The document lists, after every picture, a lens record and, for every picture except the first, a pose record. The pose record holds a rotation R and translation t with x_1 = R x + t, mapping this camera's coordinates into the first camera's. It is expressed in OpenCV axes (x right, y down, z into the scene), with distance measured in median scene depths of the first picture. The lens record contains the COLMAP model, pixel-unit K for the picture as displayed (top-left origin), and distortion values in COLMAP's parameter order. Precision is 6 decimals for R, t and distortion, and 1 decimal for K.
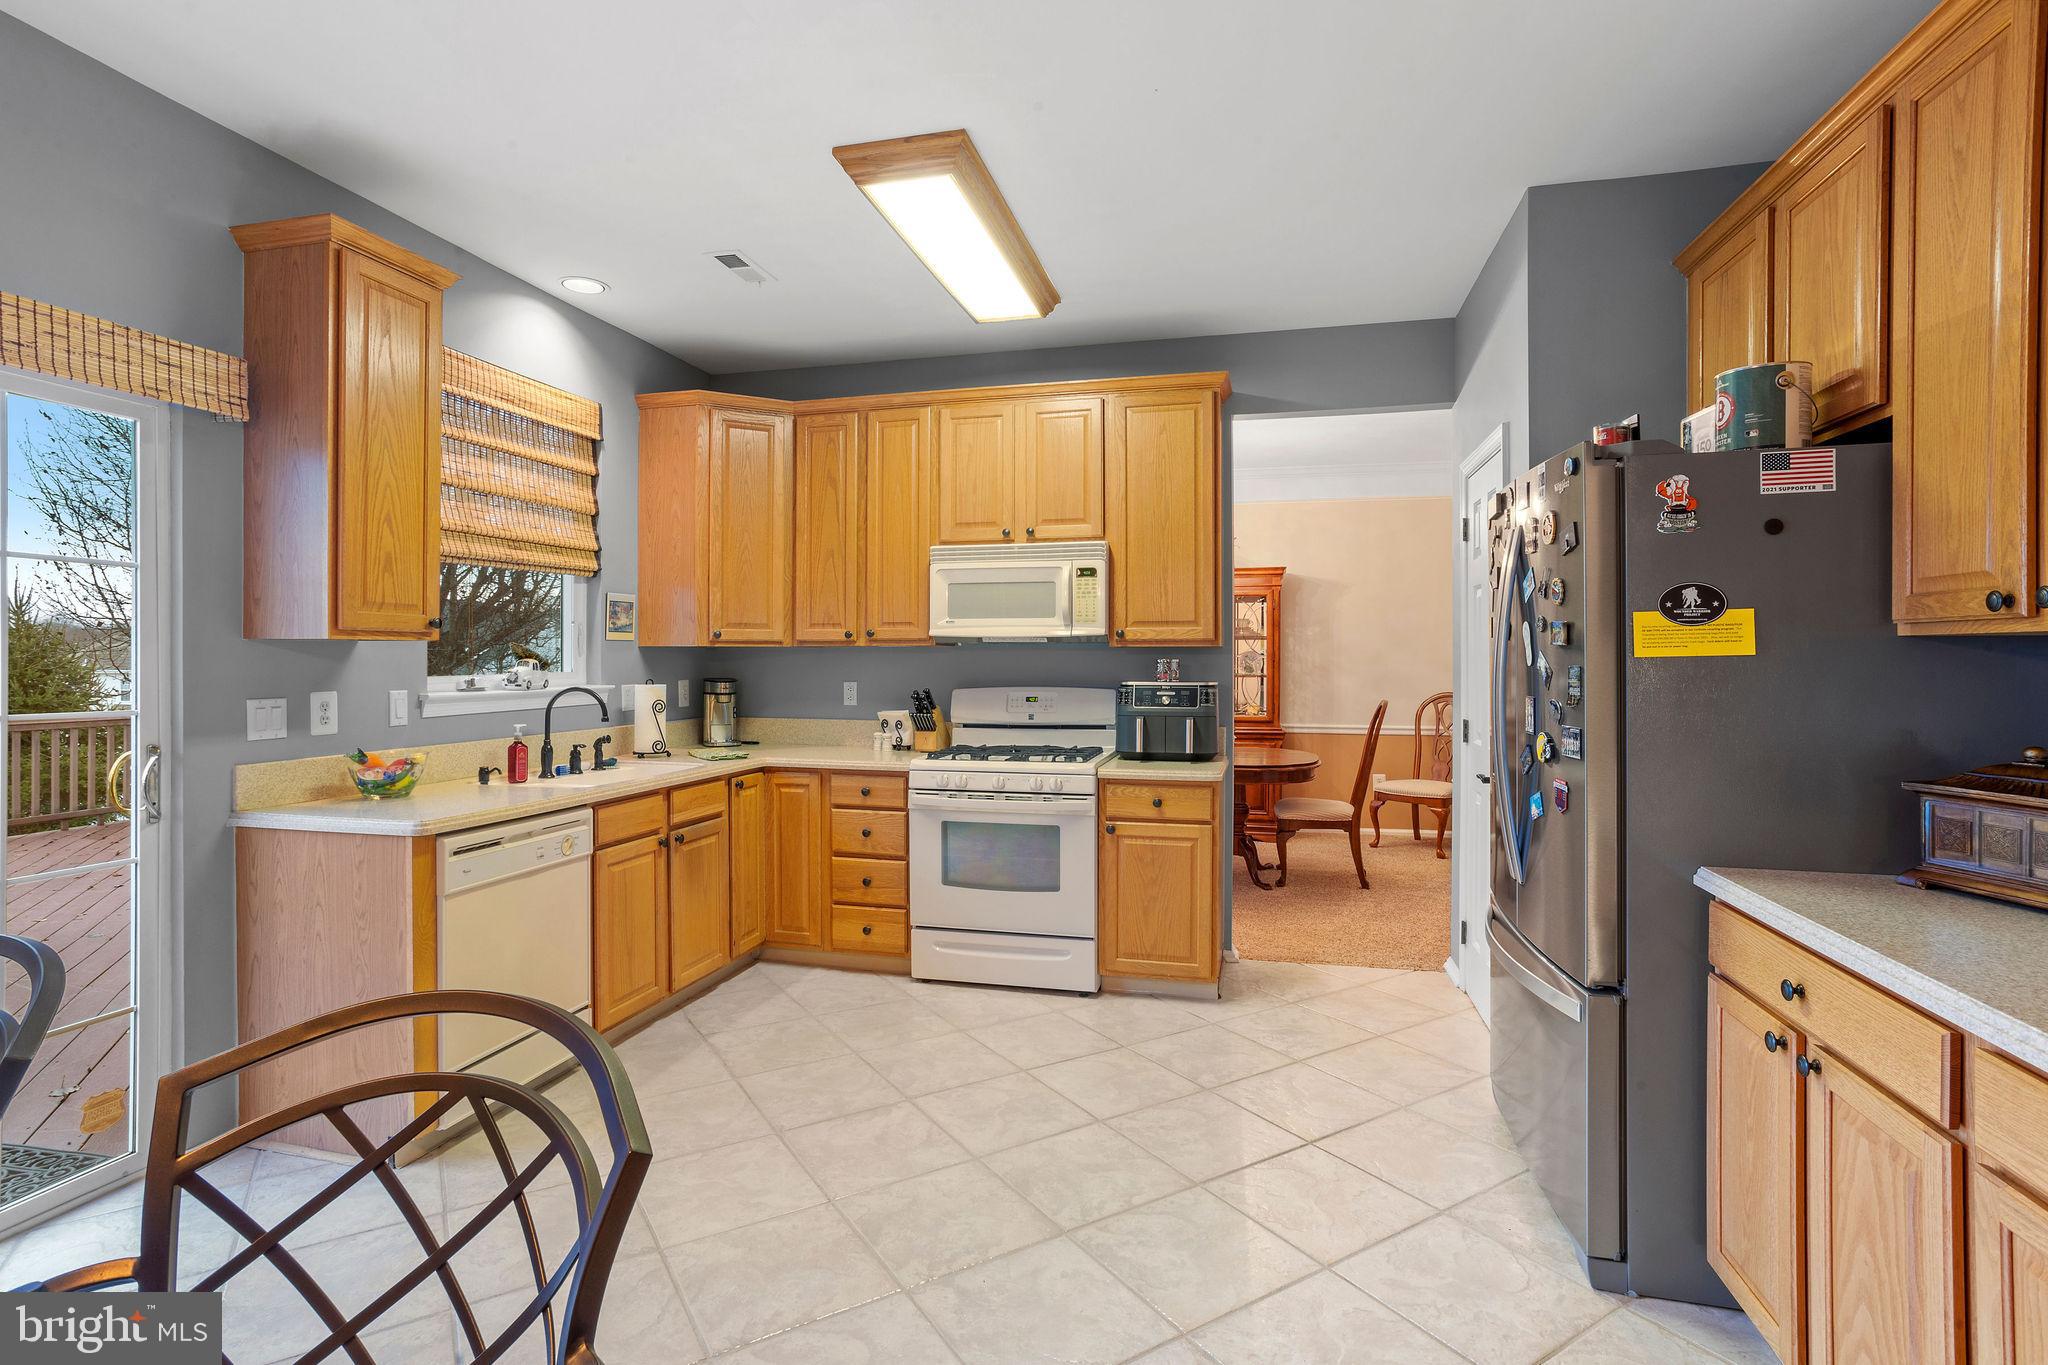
lens RADIAL K [[1005.5, 0, 999.2], [0, 1005.5, 662.8], [0, 0, 1]] dist [-0.064650, 0.046689]
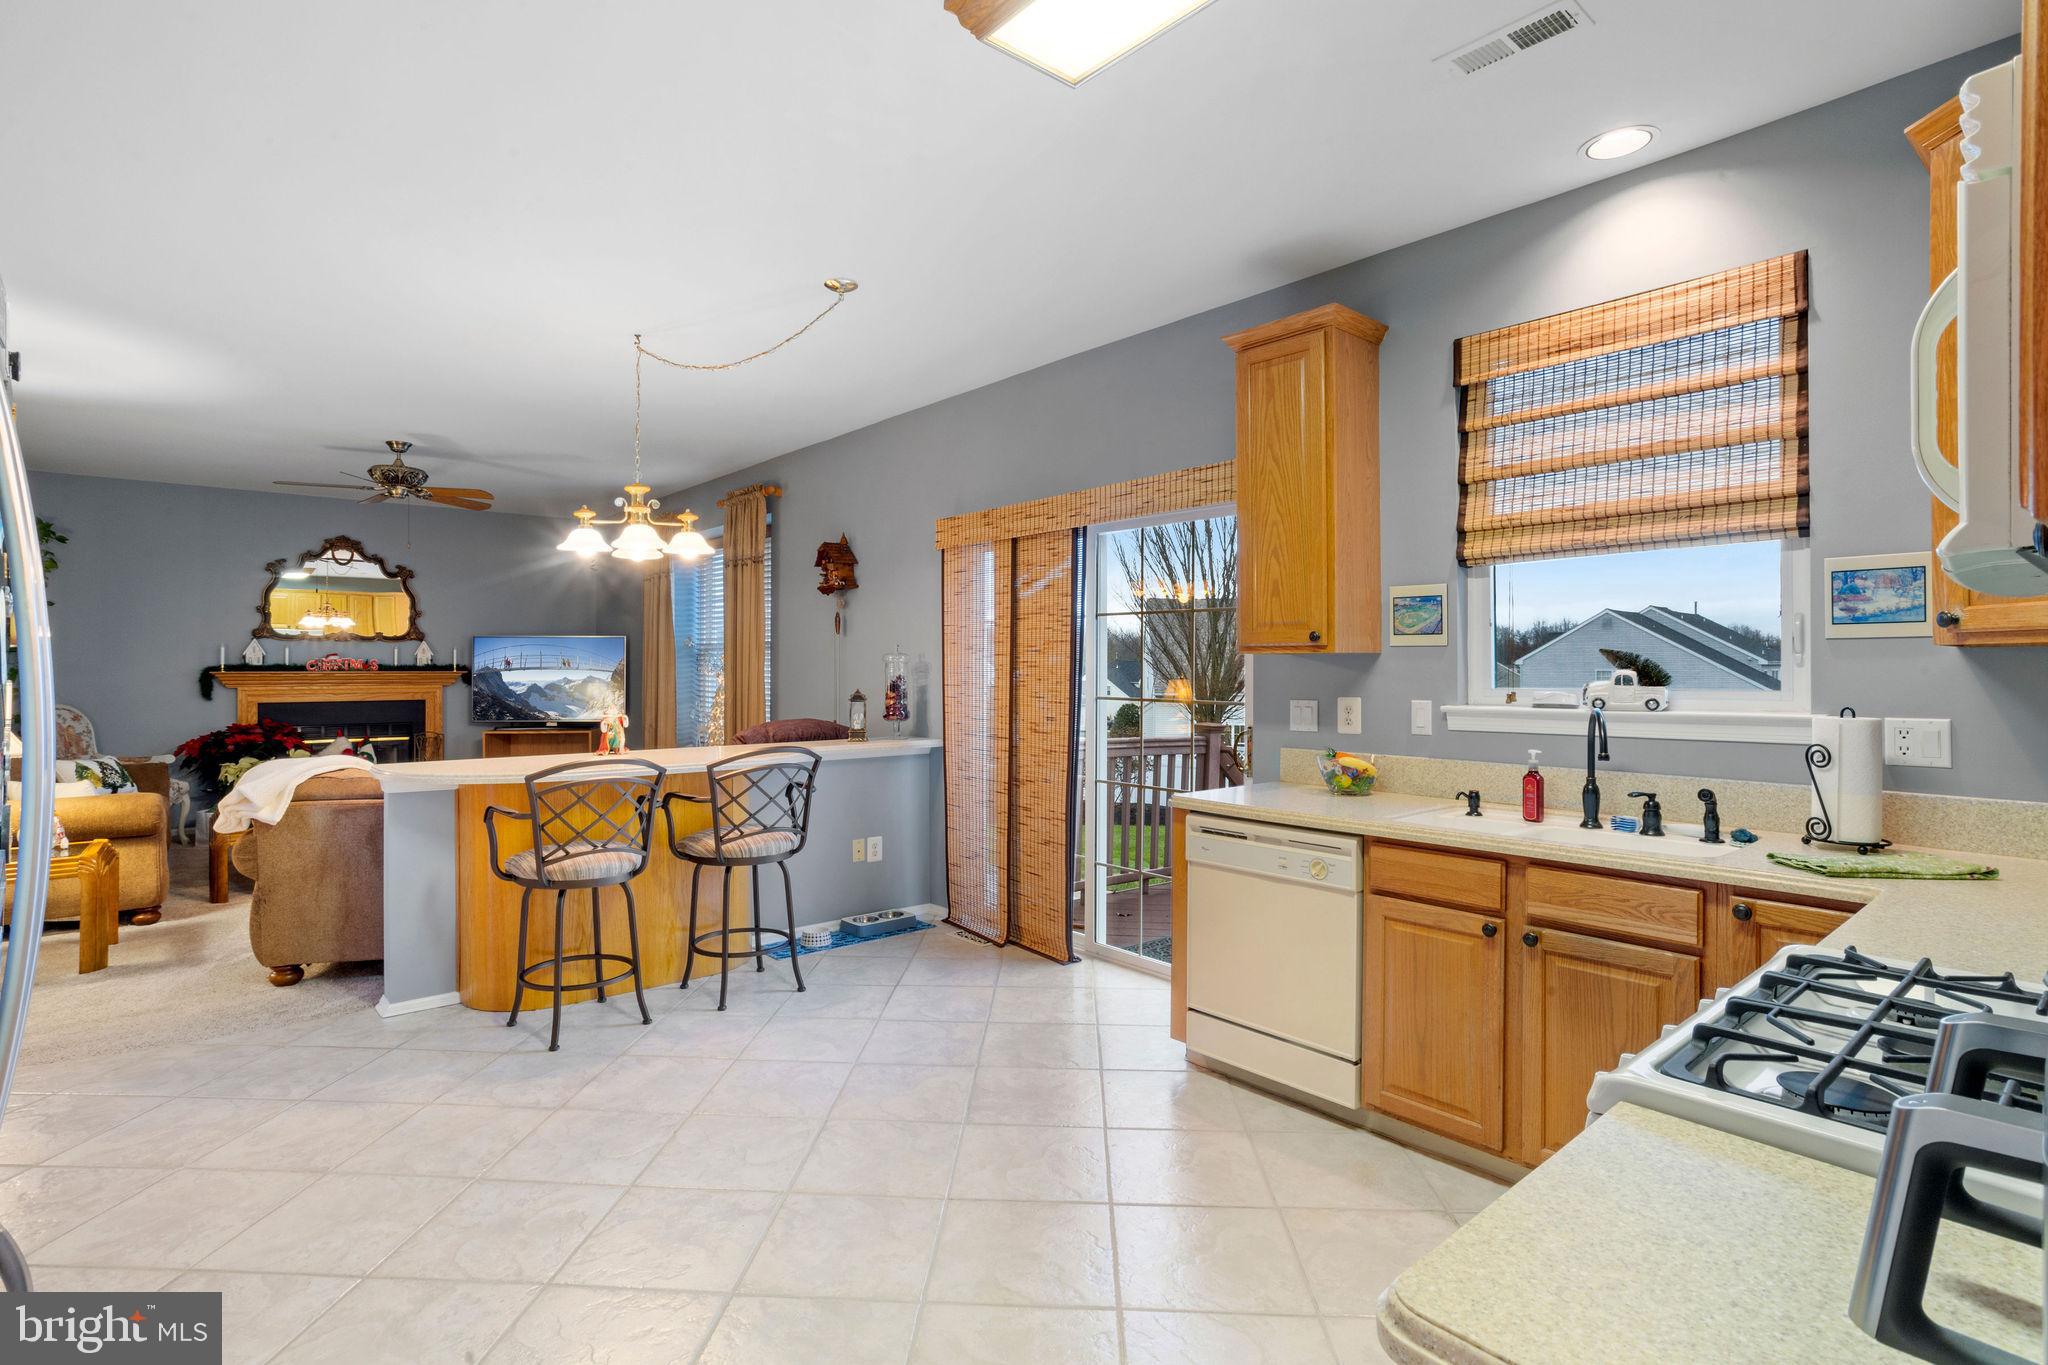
lens RADIAL K [[992.7, 0, 1001.6], [0, 992.7, 668.5], [0, 0, 1]] dist [-0.063035, 0.044265]
pose [[-0.573687, -0.000033, -0.819075, 0.392146], [-0.004030, 0.999988, 0.002782, -0.005034], [0.819065, 0.004897, -0.573680, 1.017528]]
